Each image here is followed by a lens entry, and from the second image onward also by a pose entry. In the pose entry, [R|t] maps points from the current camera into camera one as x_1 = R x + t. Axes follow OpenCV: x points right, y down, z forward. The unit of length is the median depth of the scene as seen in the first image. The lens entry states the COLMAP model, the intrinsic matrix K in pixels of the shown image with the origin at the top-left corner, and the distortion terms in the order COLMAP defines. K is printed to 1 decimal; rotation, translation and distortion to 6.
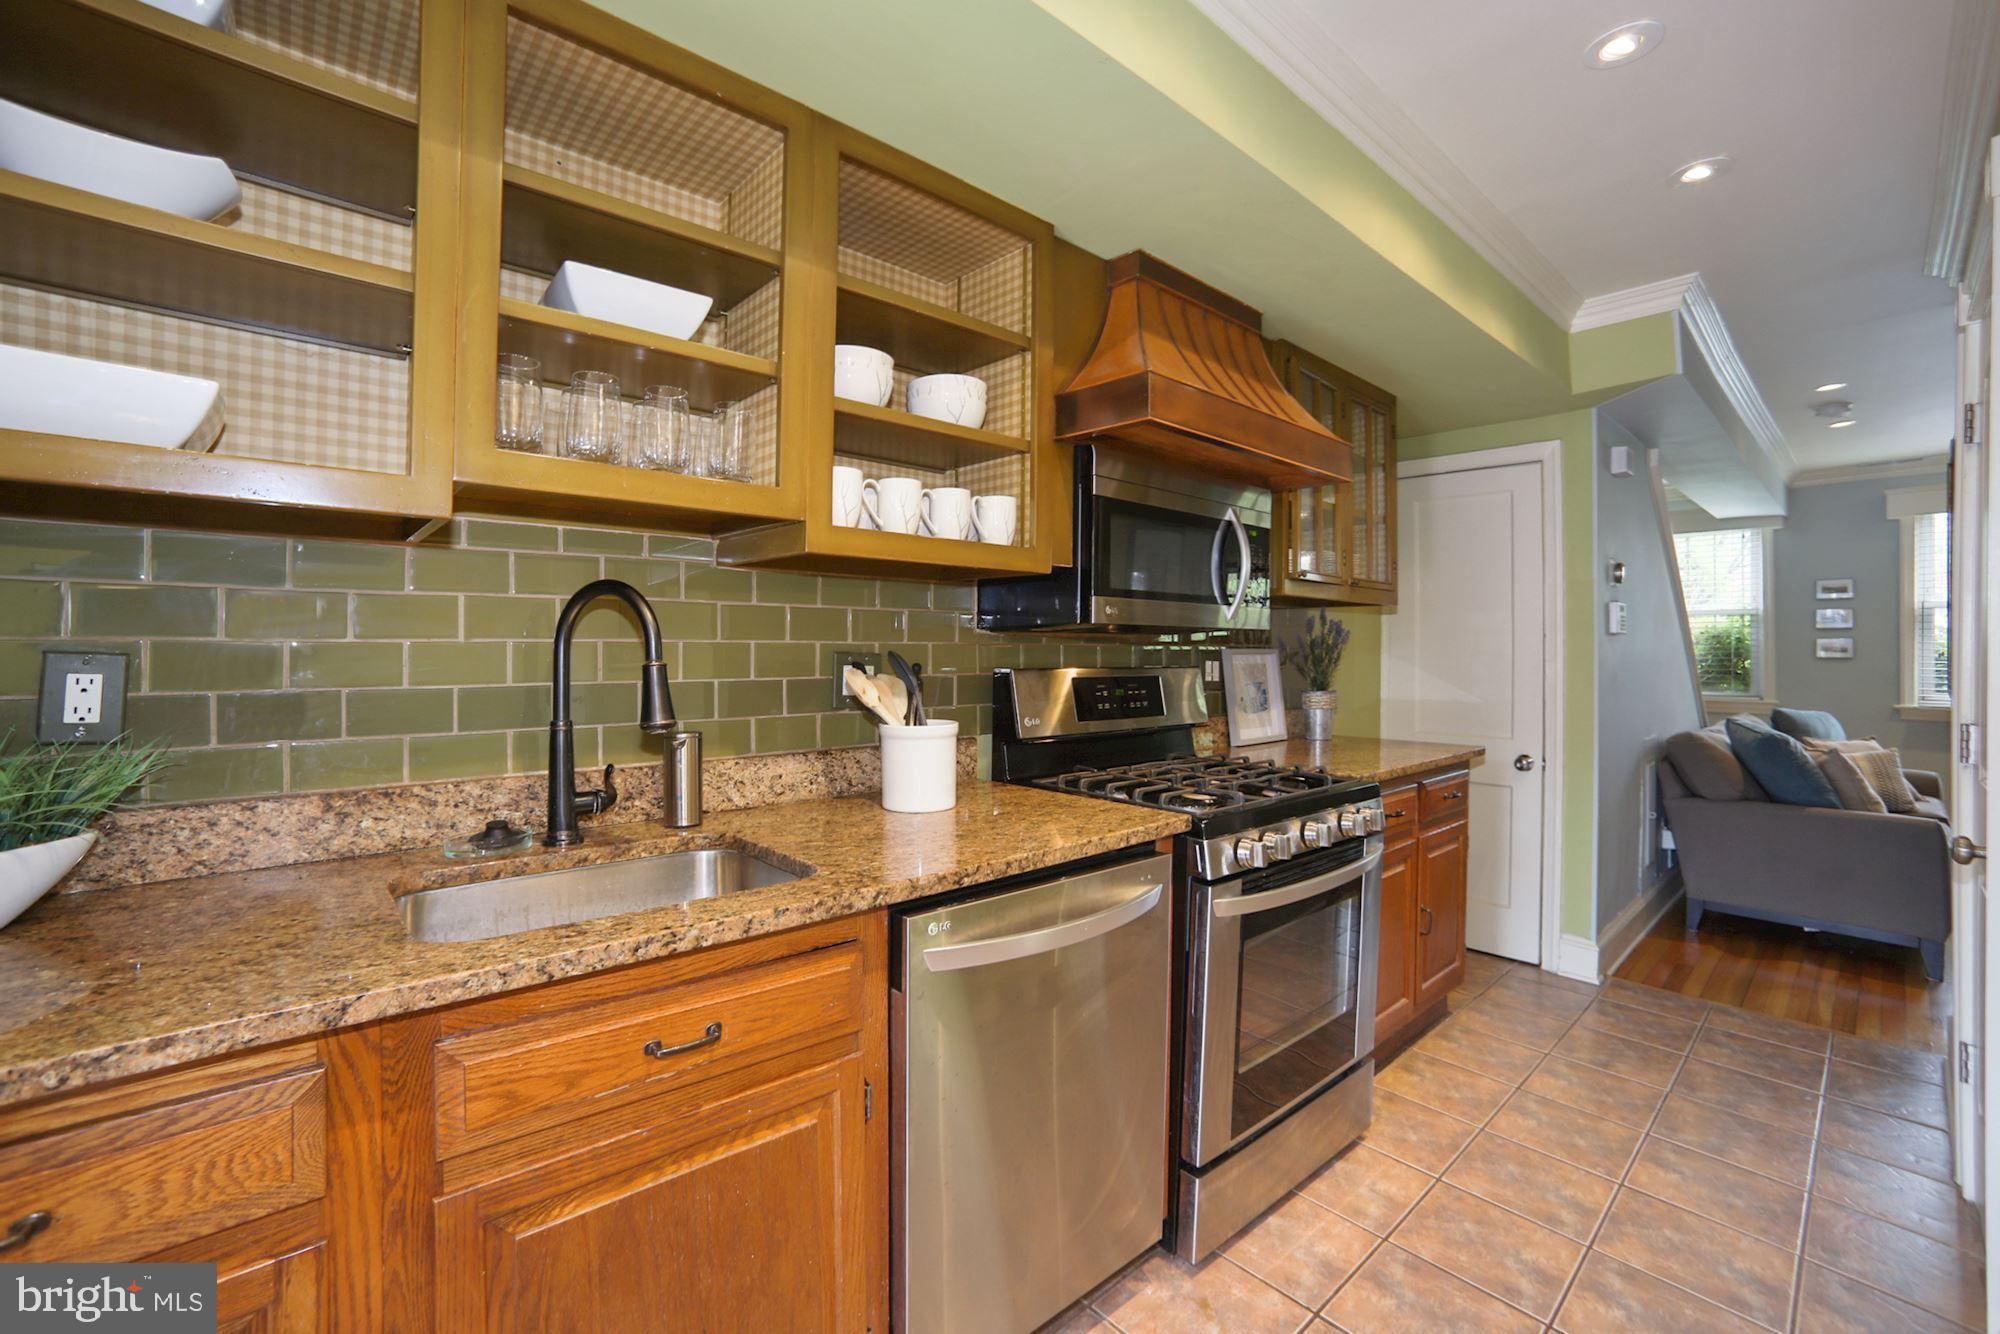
lens RADIAL K [[850.3, 0, 992.0], [0, 850.3, 654.9], [0, 0, 1]] dist [-0.084148, 0.035630]
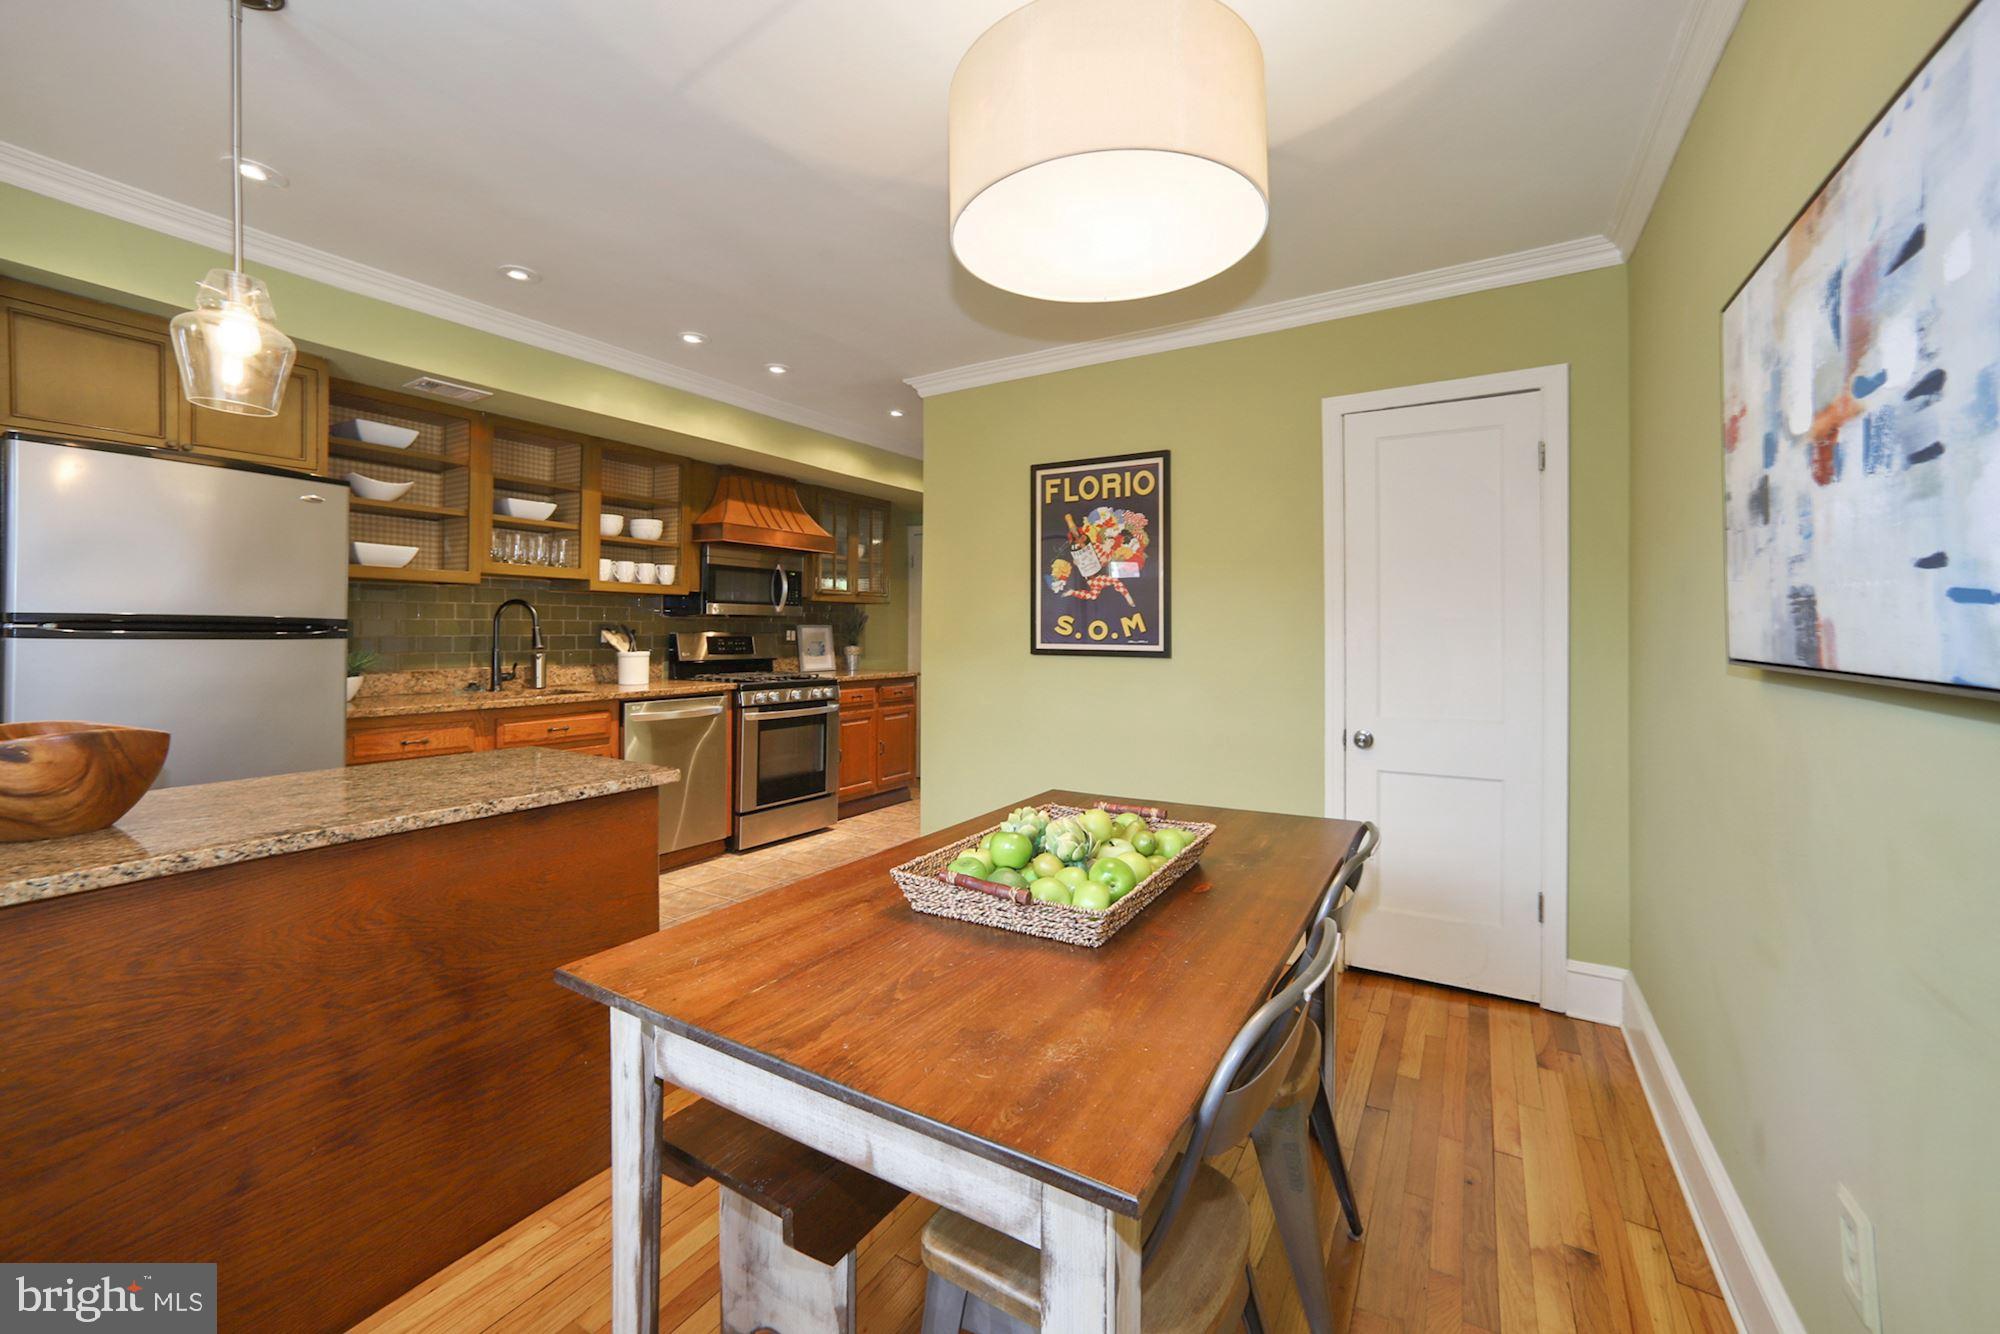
lens RADIAL K [[829.3, 0, 974.7], [0, 829.3, 628.6], [0, 0, 1]] dist [0.000332, 0.000043]
pose [[0.962561, 0.004277, 0.271030, 0.255395], [-0.002784, 0.999979, -0.005895, 0.022582], [-0.271049, 0.004919, 0.962553, -1.922049]]
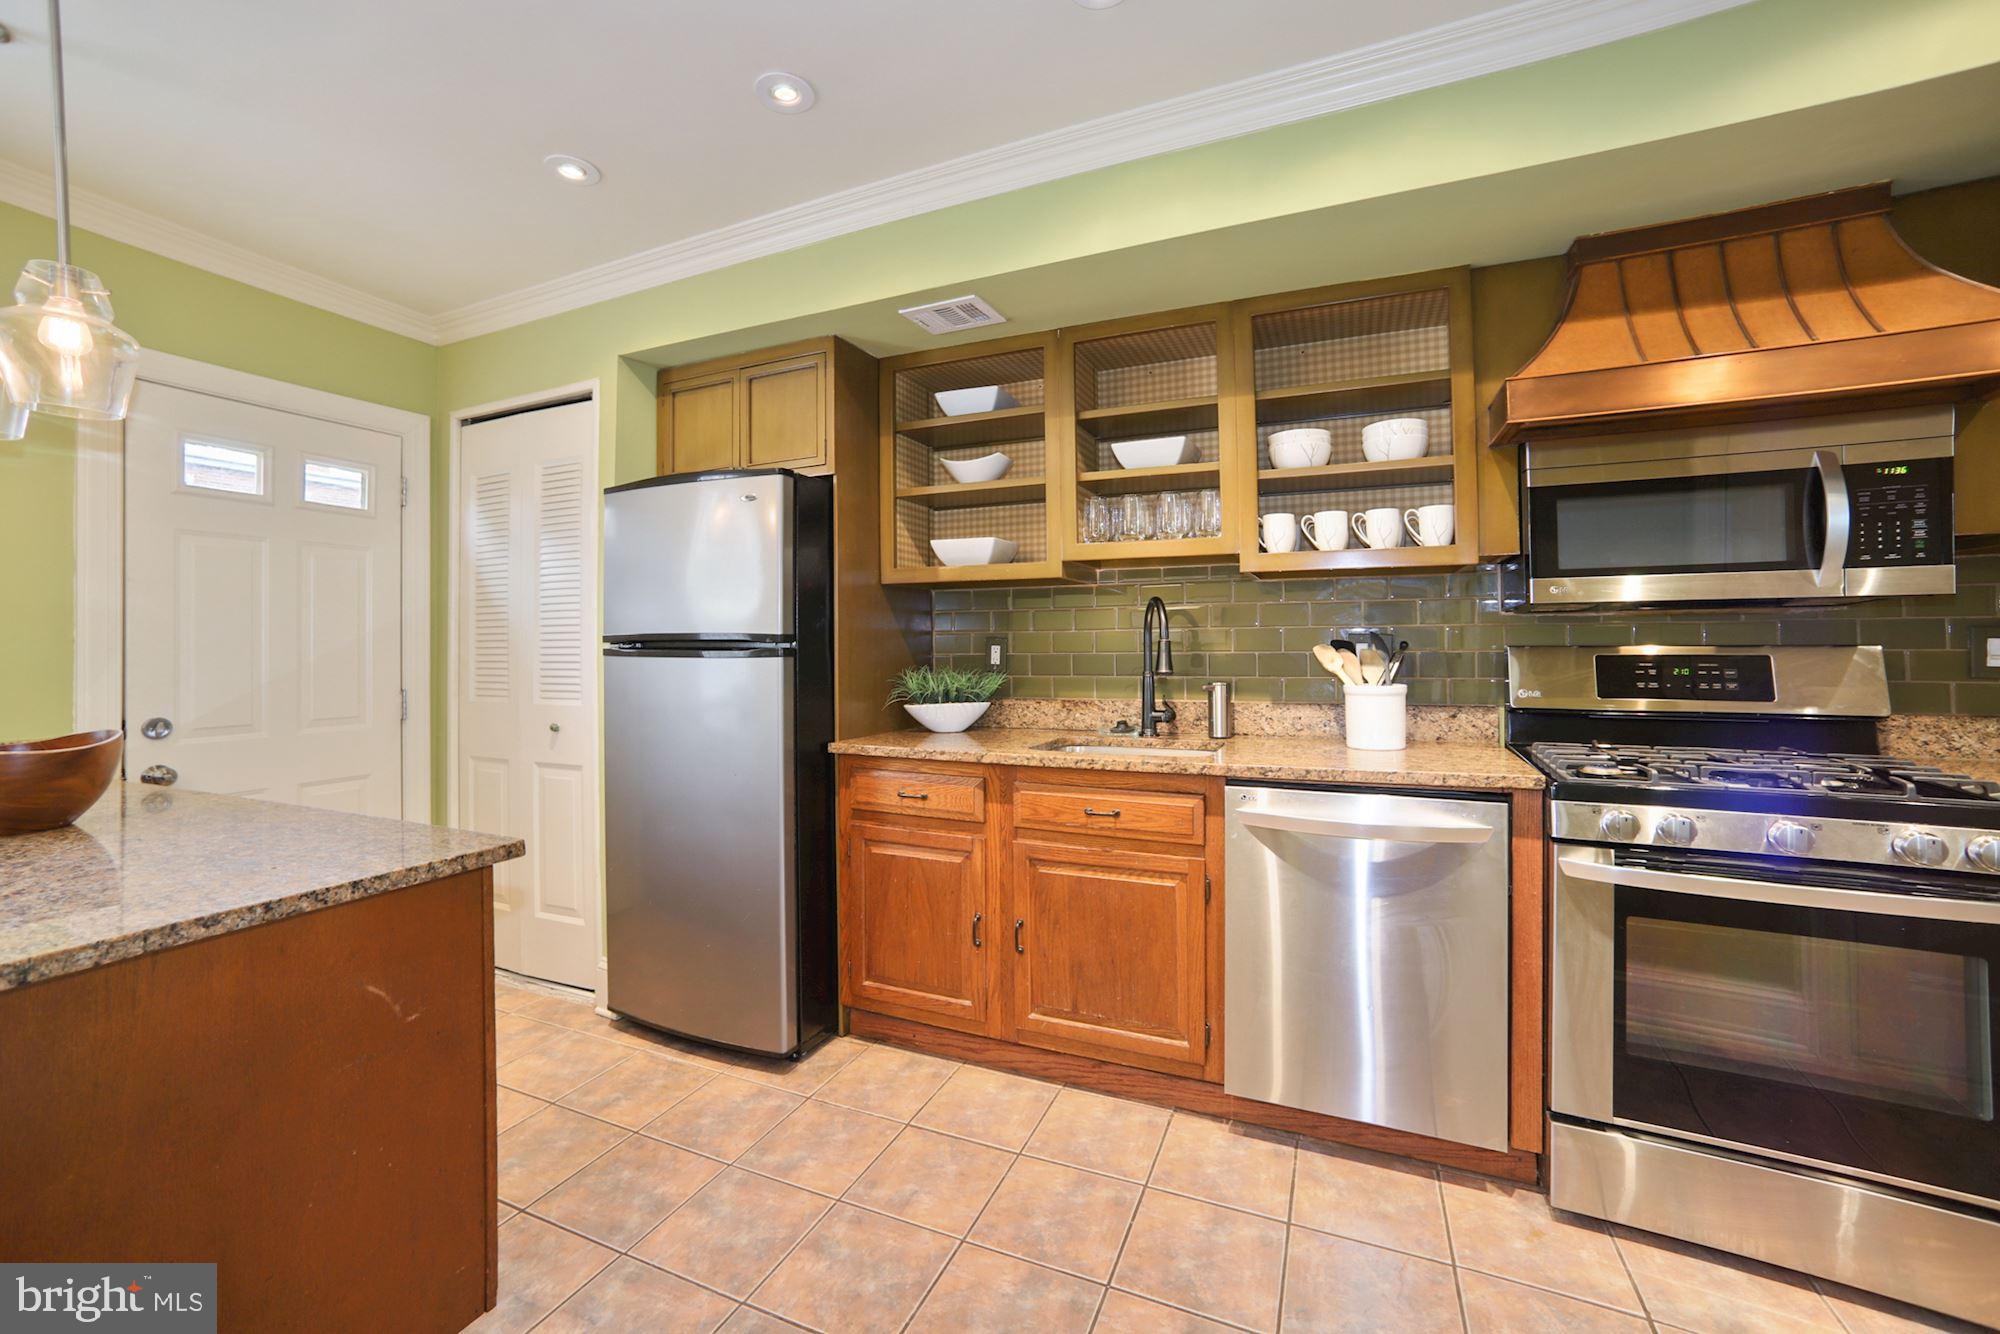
lens RADIAL K [[802.9, 0, 1001.1], [0, 802.9, 643.4], [0, 0, 1]] dist [-0.064172, 0.029797]
pose [[0.417983, -0.009171, -0.908409, 0.896068], [0.003444, 0.999958, -0.008510, 0.024858], [0.908448, 0.000429, 0.417997, -0.070798]]
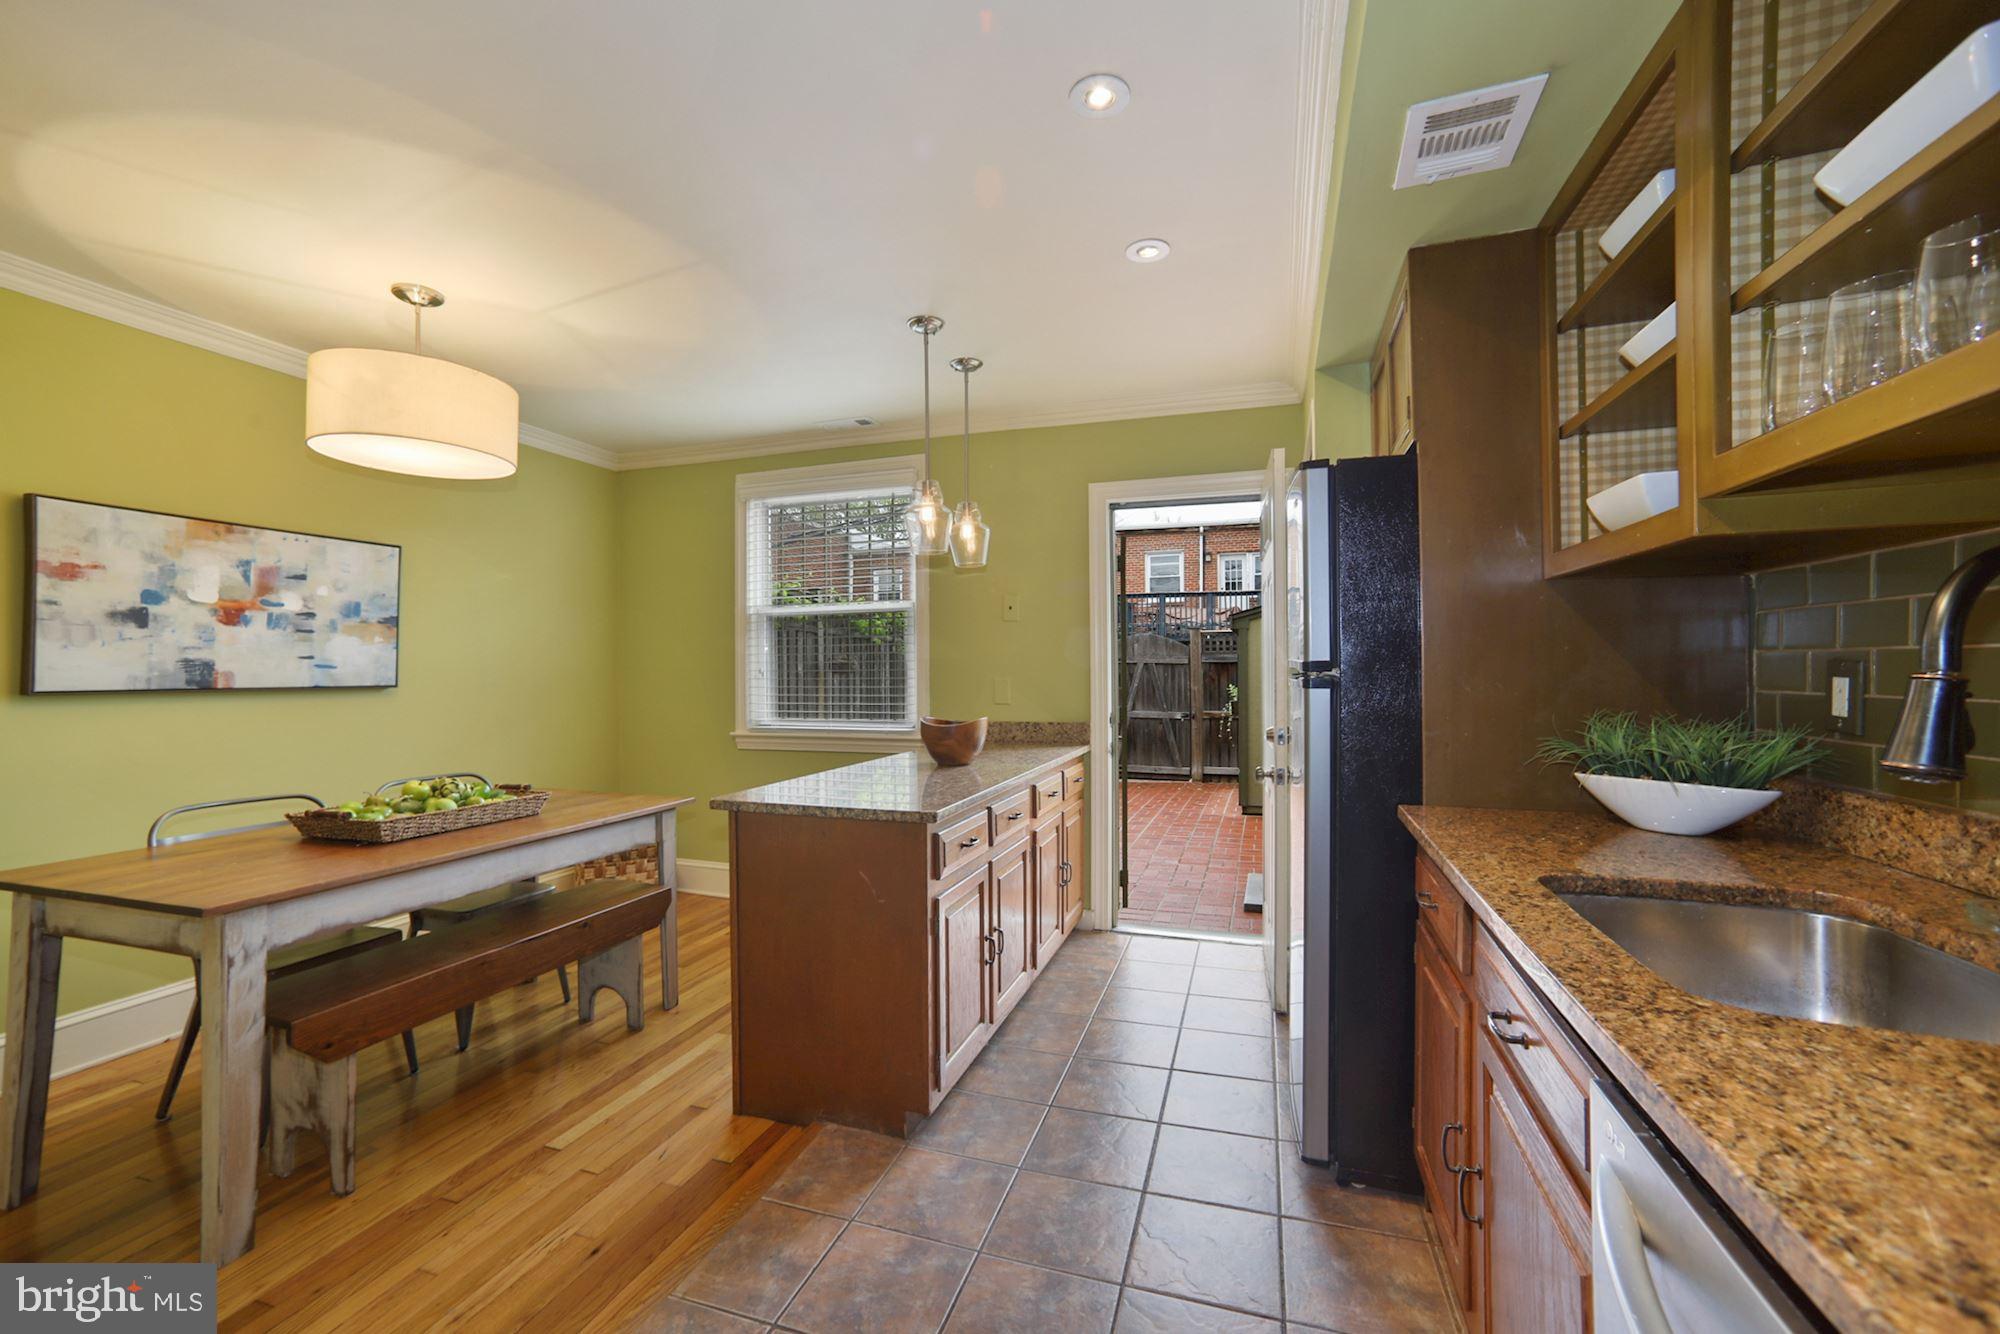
lens RADIAL K [[829.3, 0, 974.7], [0, 829.3, 628.6], [0, 0, 1]] dist [0.000332, 0.000043]
pose [[-0.876885, -0.016195, -0.480427, 0.474790], [0.004240, 0.999133, -0.041420, -0.004077], [0.480681, -0.038358, -0.876056, 1.015386]]
